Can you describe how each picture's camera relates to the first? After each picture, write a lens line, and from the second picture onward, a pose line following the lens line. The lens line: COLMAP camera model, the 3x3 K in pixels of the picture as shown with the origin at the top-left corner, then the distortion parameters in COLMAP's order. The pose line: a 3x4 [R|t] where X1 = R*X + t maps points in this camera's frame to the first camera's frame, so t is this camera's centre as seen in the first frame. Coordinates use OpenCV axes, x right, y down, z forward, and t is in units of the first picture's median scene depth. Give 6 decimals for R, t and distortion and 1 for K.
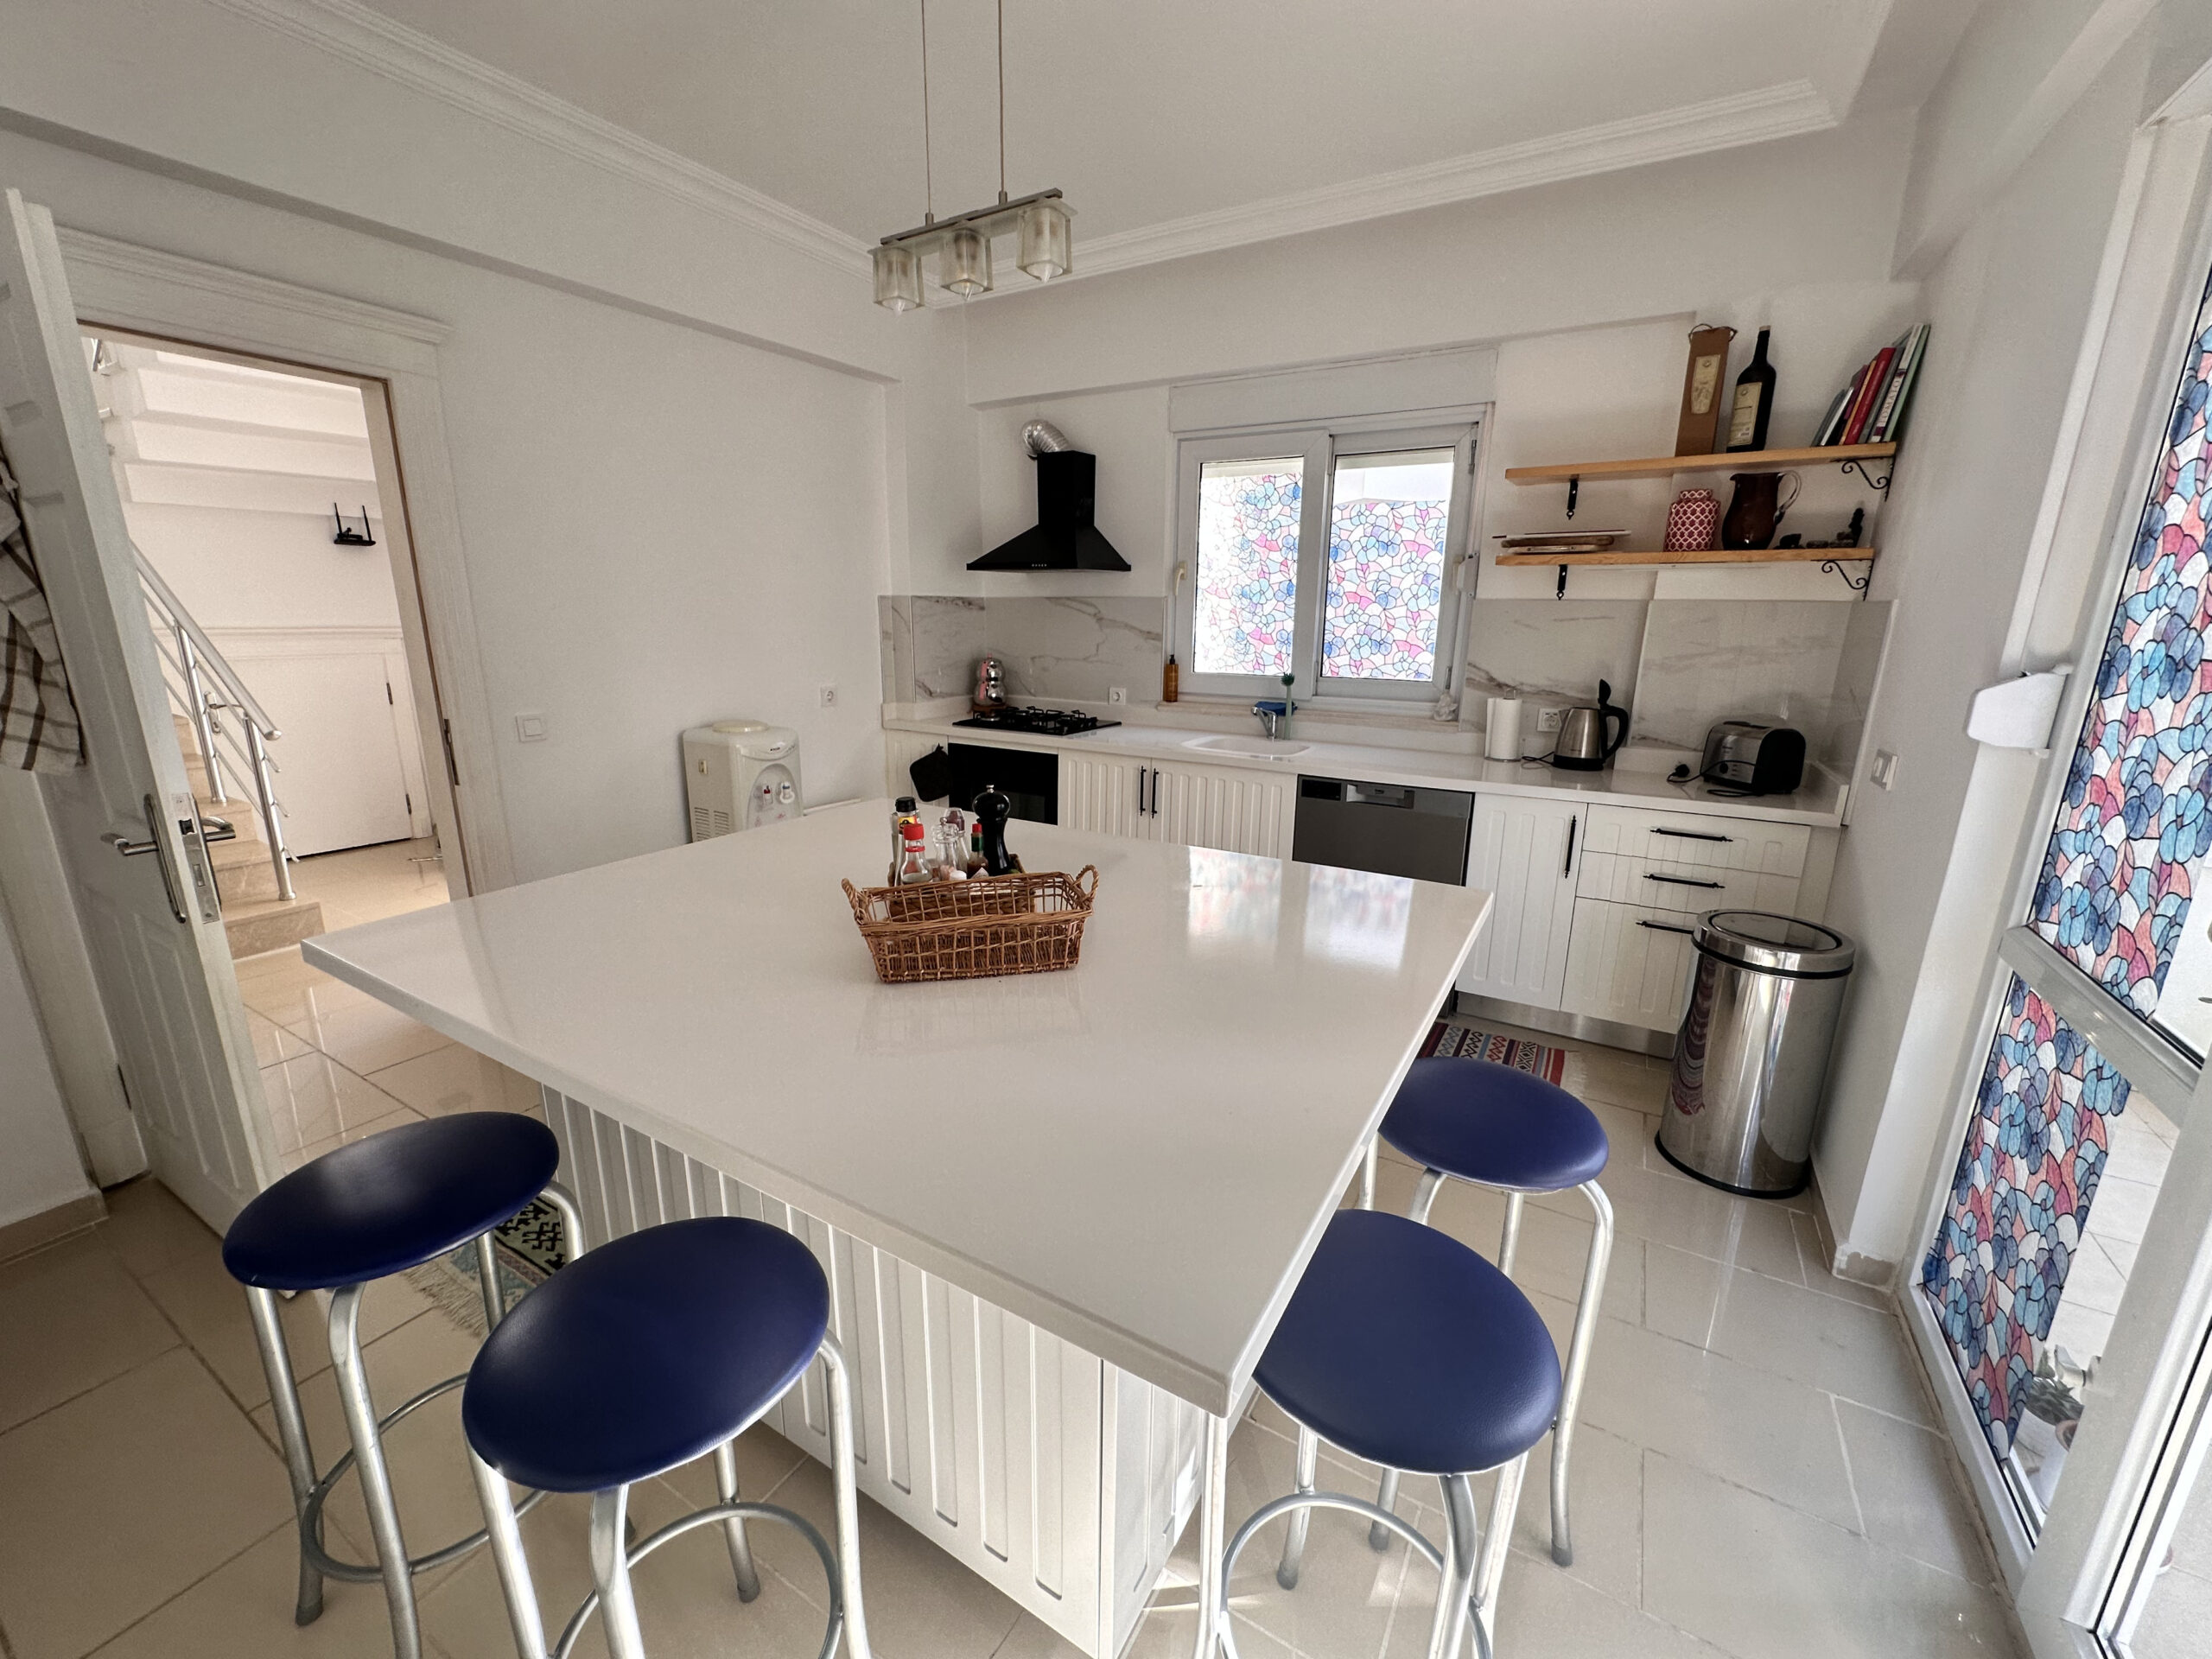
lens RADIAL K [[886.1, 0, 1100.9], [0, 886.1, 829.9], [0, 0, 1]] dist [-0.000262, -0.000271]
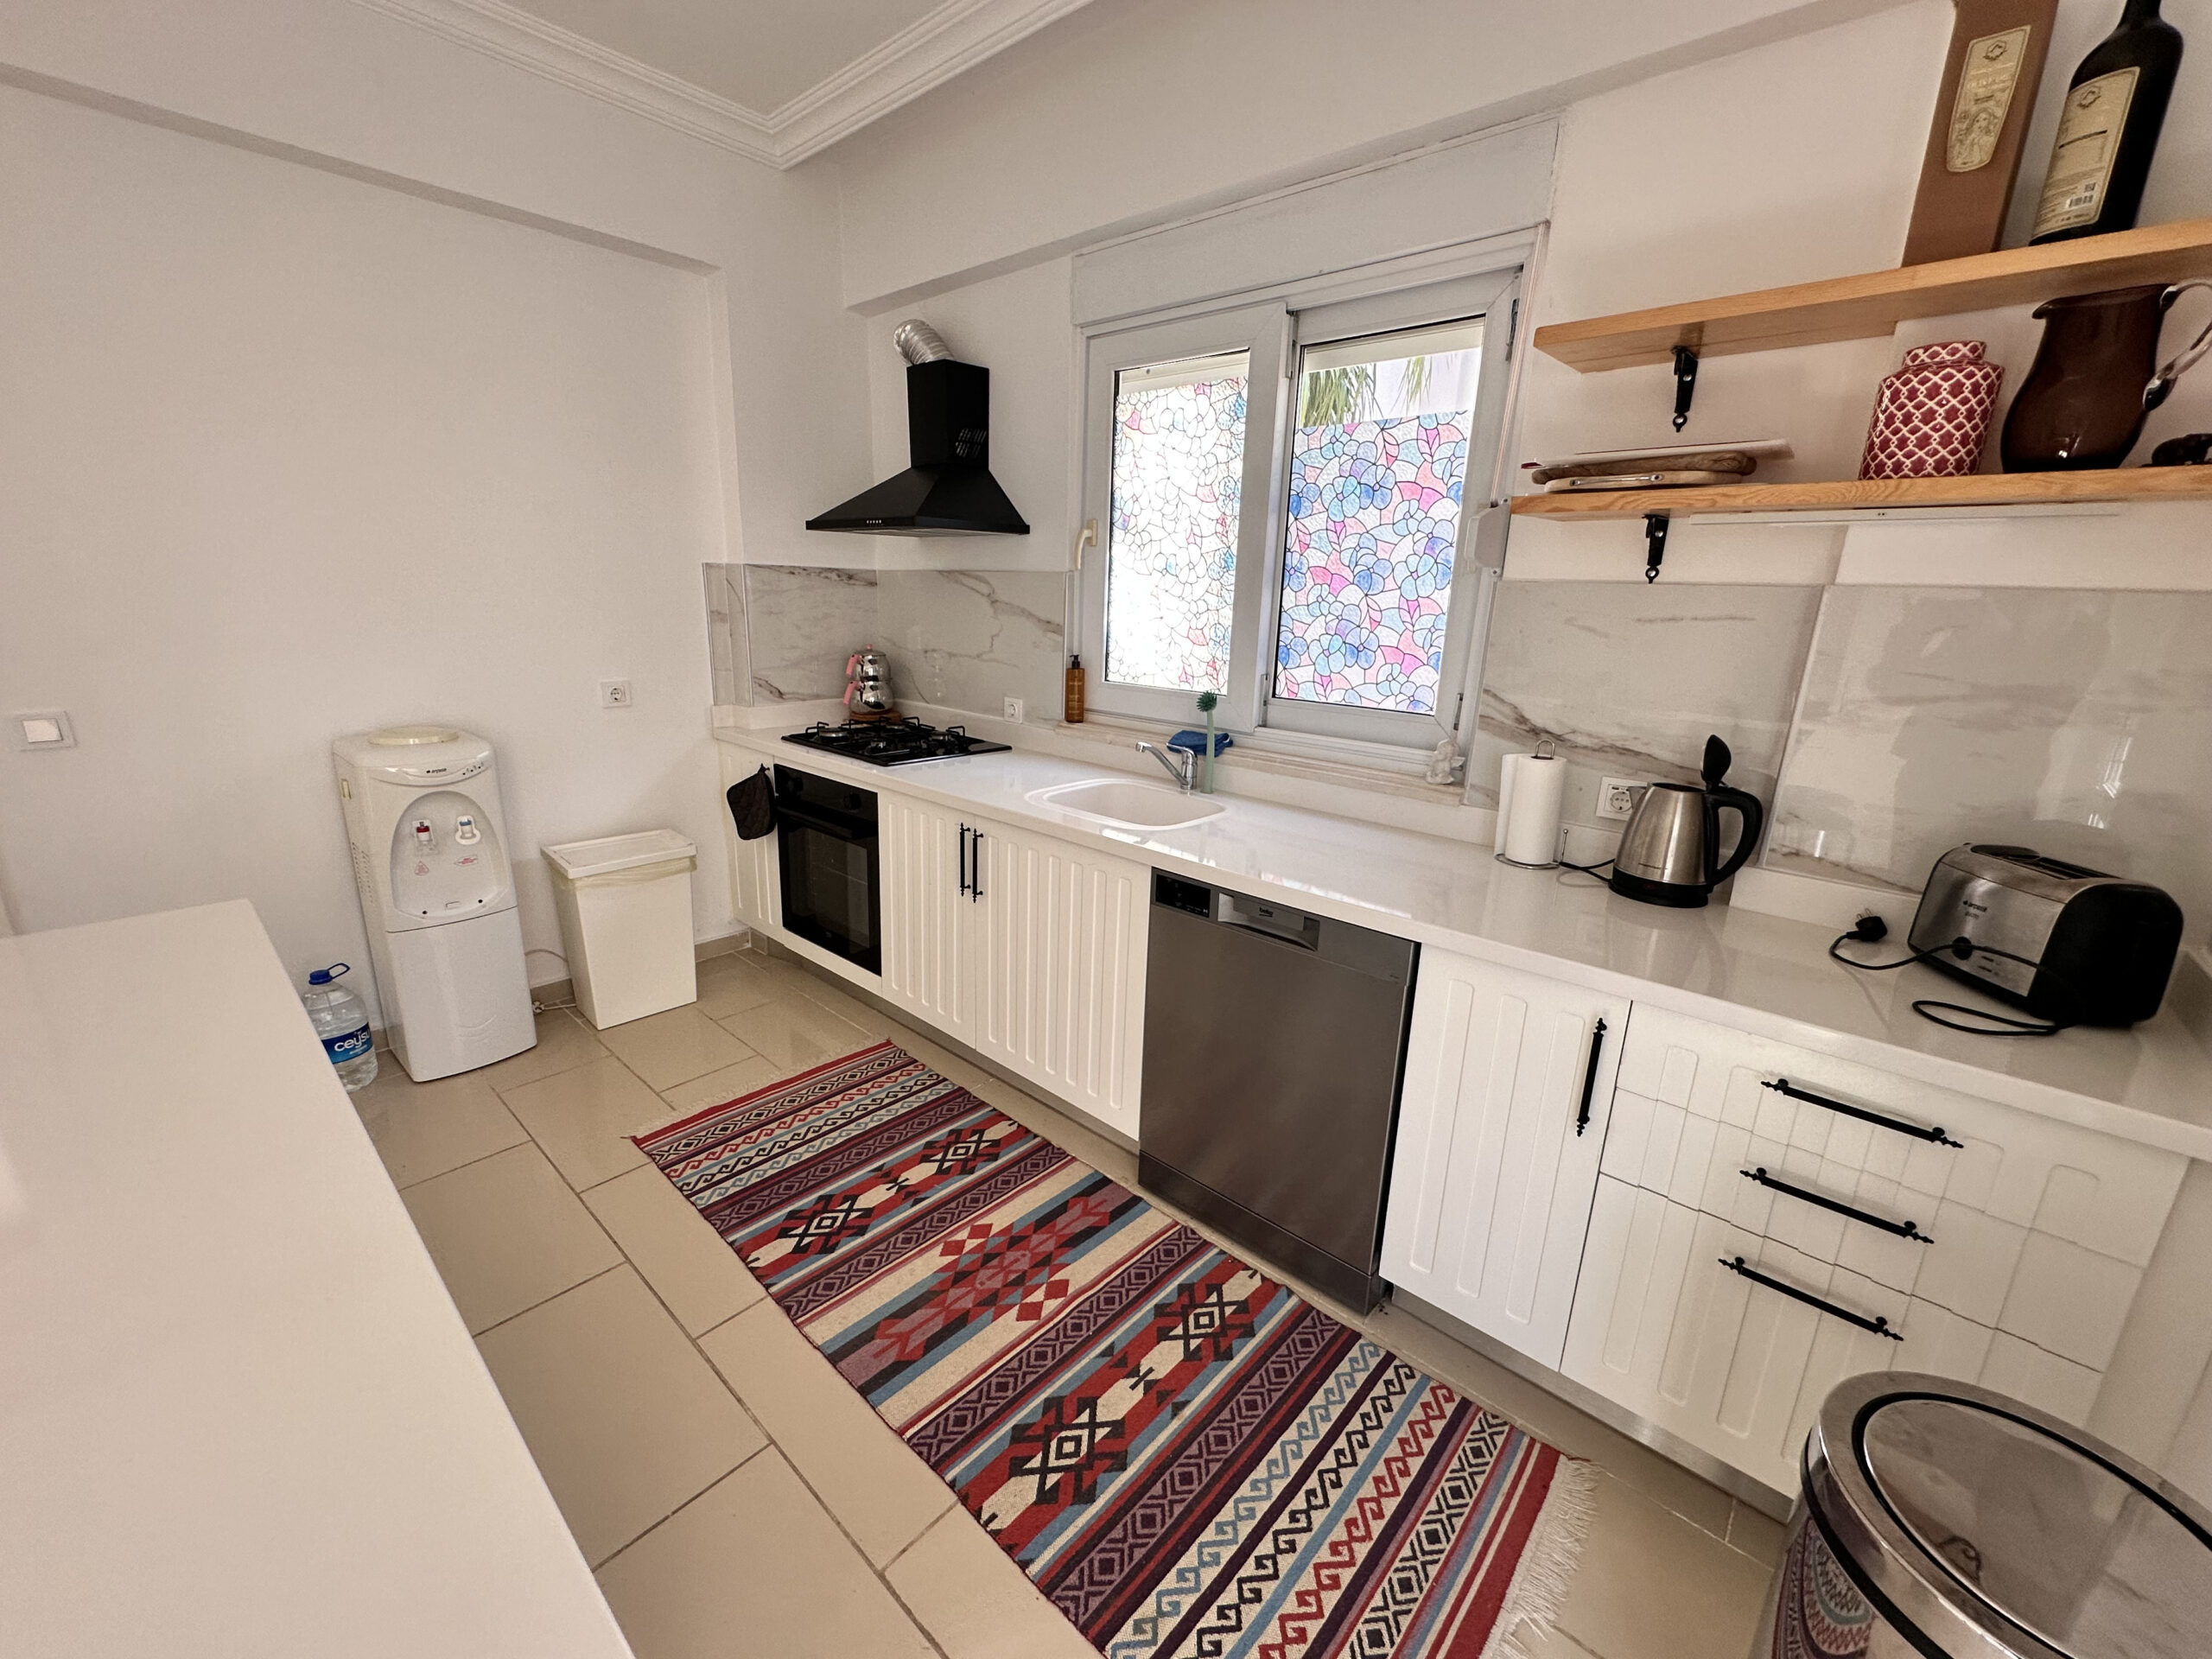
lens RADIAL K [[886.1, 0, 1098.9], [0, 886.1, 830.9], [0, 0, 1]] dist [-0.000262, -0.000271]
pose [[0.981303, 0.070303, -0.179170, 0.262308], [-0.067479, 0.997482, 0.021816, -0.086194], [0.180252, -0.009318, 0.983576, 0.358913]]
